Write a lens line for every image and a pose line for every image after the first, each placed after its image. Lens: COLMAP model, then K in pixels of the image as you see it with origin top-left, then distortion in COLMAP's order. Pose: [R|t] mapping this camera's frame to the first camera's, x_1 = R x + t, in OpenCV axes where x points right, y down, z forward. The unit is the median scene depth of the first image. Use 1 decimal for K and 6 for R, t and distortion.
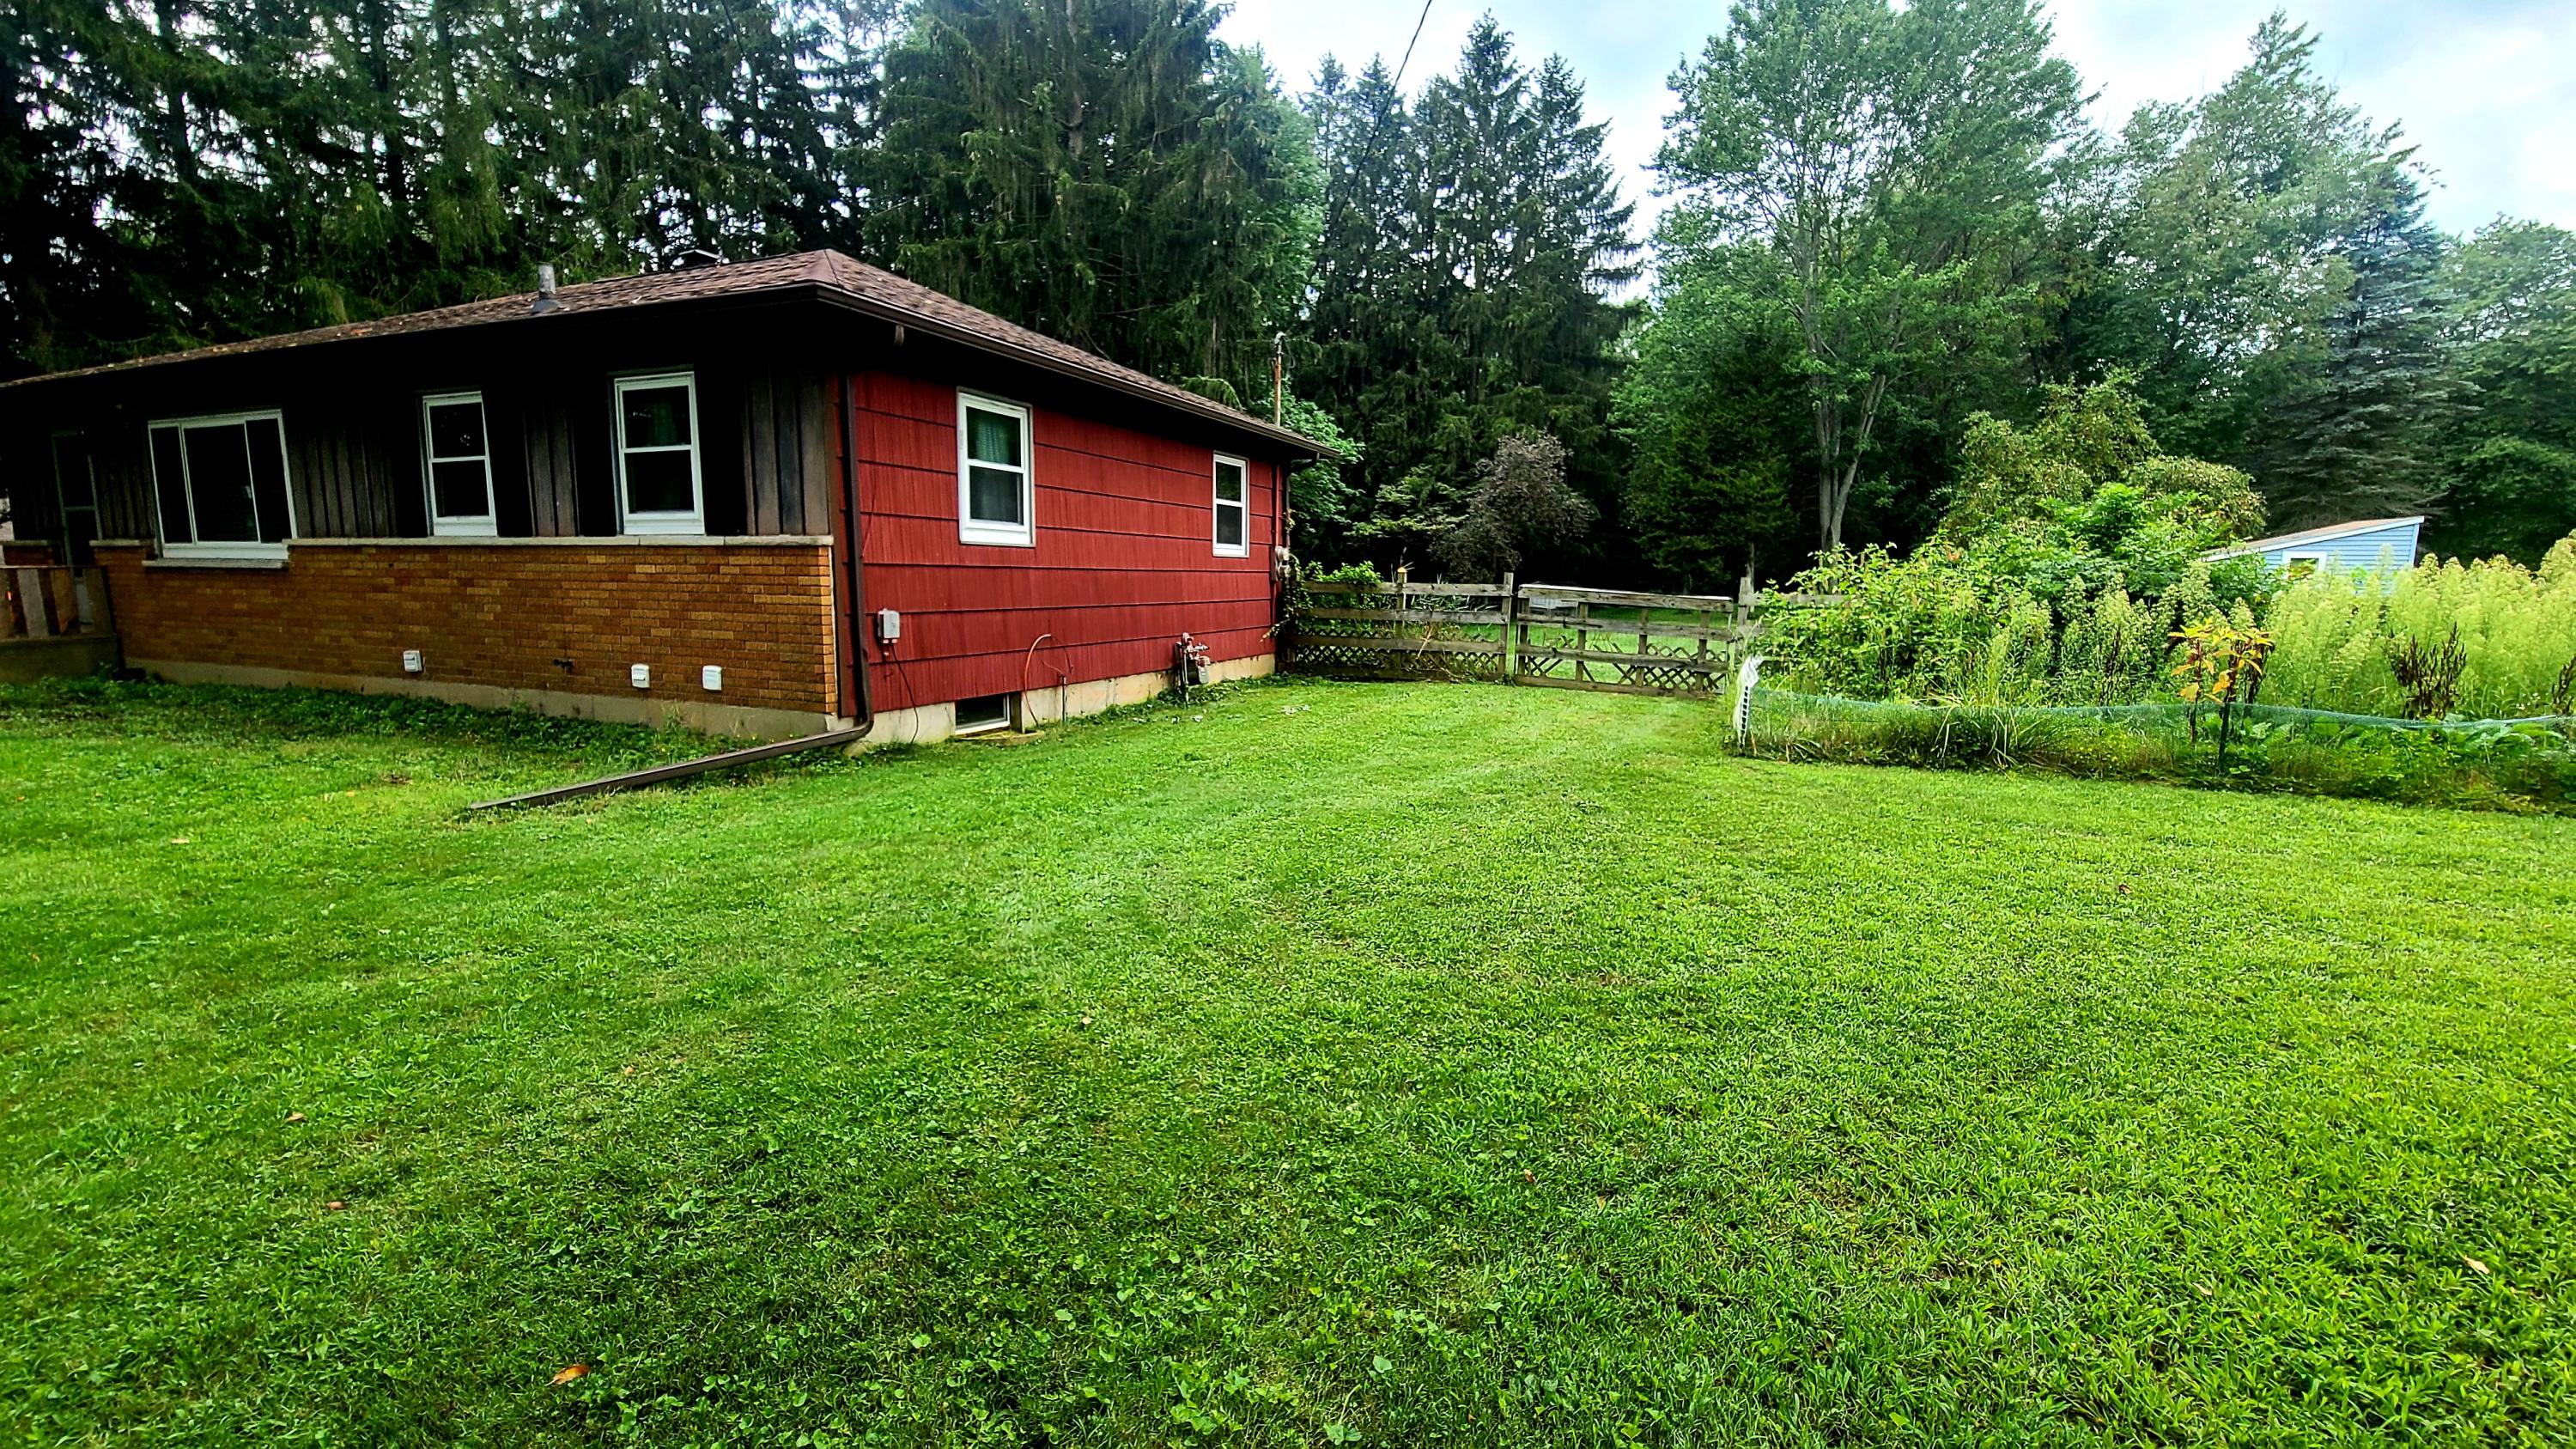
lens RADIAL K [[1043.5, 0, 1286.1], [0, 1043.5, 720.5], [0, 0, 1]] dist [-0.000649, -0.000023]
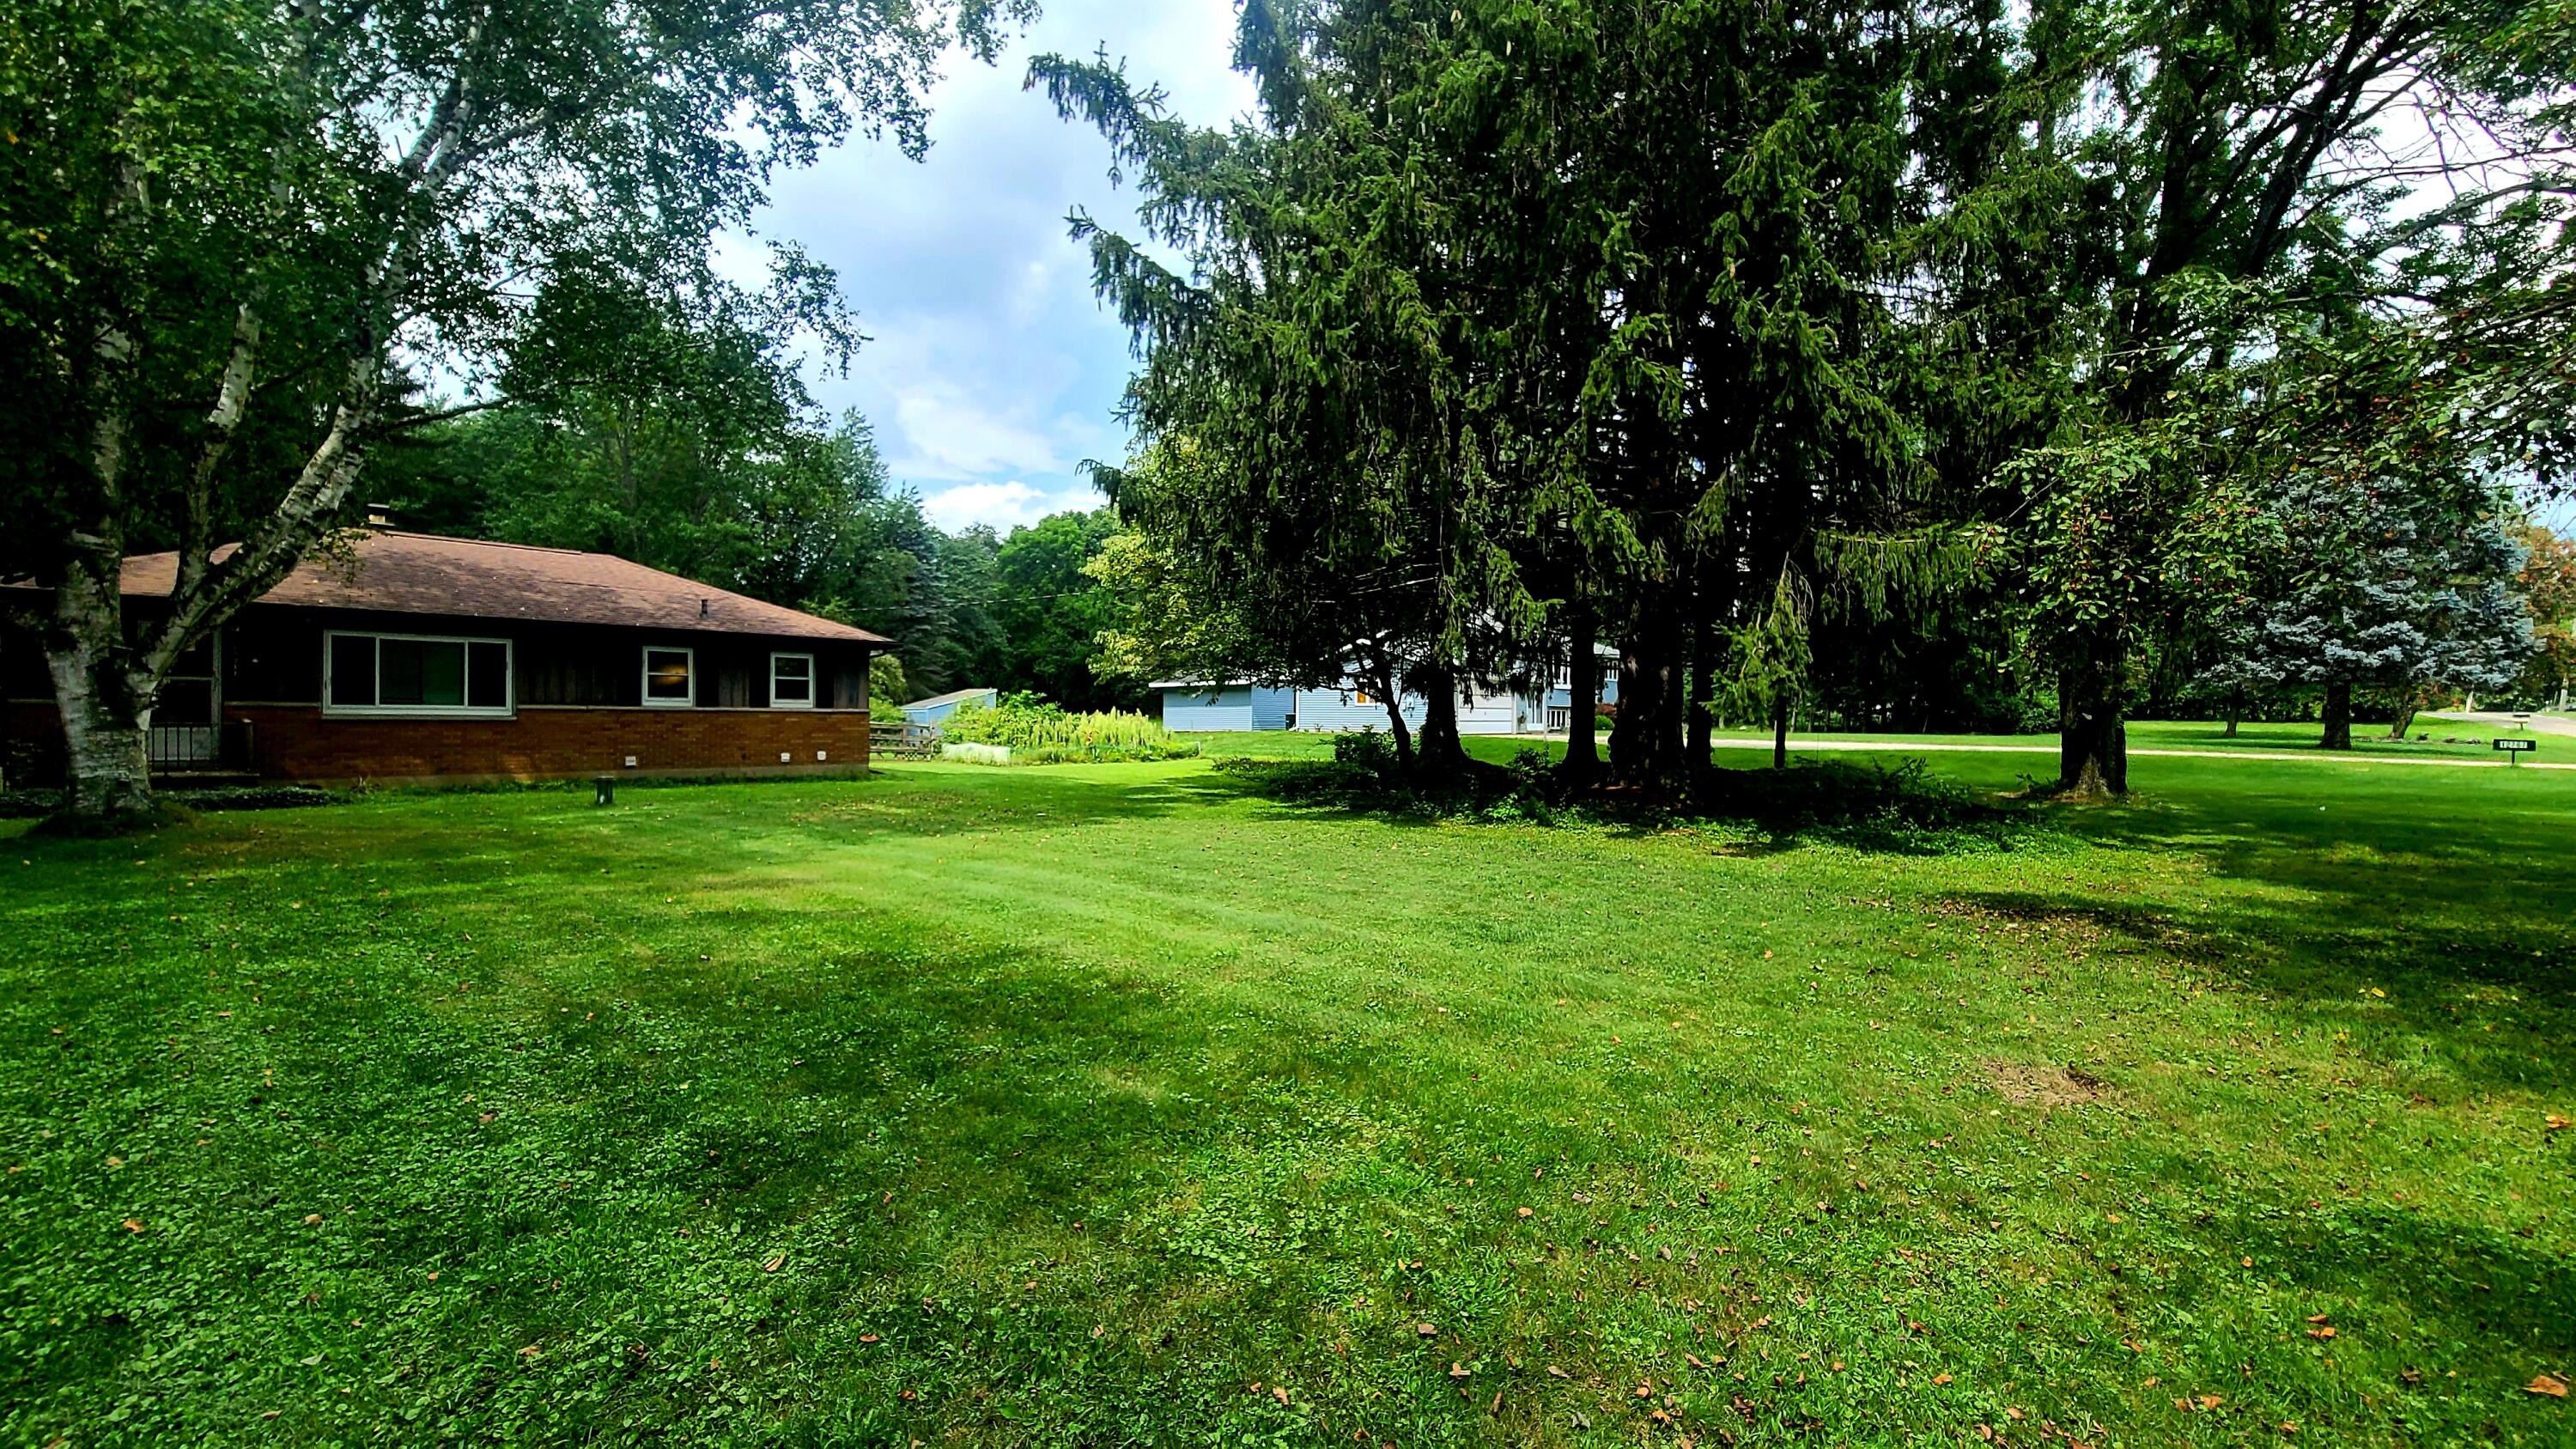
lens RADIAL K [[1043.5, 0, 1287.9], [0, 1043.5, 723.1], [0, 0, 1]] dist [-0.000649, -0.000023]
pose [[0.332893, -0.011368, 0.942896, -2.778870], [0.130991, 0.990790, -0.034302, 0.136241], [-0.933822, 0.134930, 0.331316, -1.168774]]
